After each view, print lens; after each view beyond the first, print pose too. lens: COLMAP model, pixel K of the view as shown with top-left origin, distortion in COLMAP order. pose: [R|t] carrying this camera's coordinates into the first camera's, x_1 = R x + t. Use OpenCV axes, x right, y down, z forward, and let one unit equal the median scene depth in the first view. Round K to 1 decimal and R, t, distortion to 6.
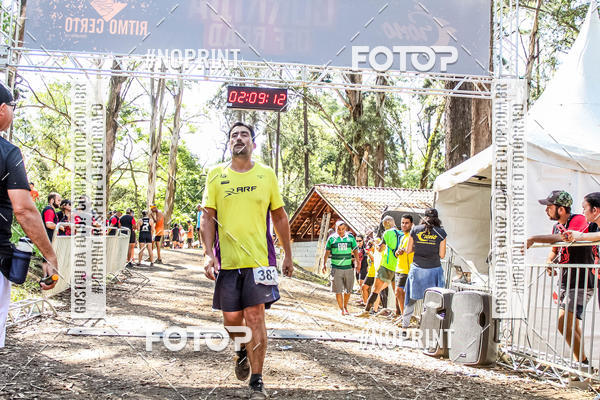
lens RADIAL K [[922.1, 0, 292.8], [0, 922.1, 132.7], [0, 0, 1]] dist [0.015784, 0.000000]
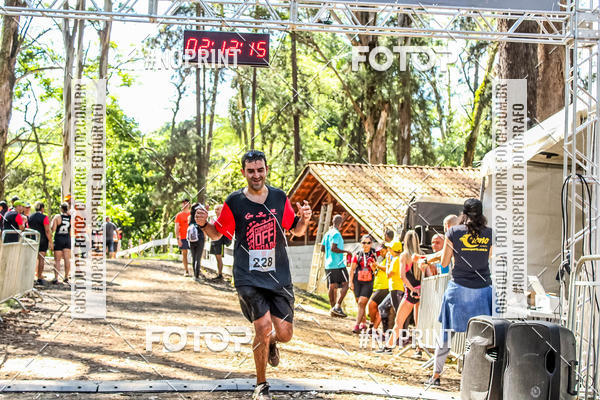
lens RADIAL K [[1139.1, 0, 297.1], [0, 1139.1, 186.5], [0, 0, 1]] dist [0.106766, 0.000000]
pose [[0.999888, -0.011609, 0.009458, 0.007027], [0.011369, 0.999623, 0.025010, 0.054111], [-0.009745, -0.024900, 0.999642, 0.158915]]
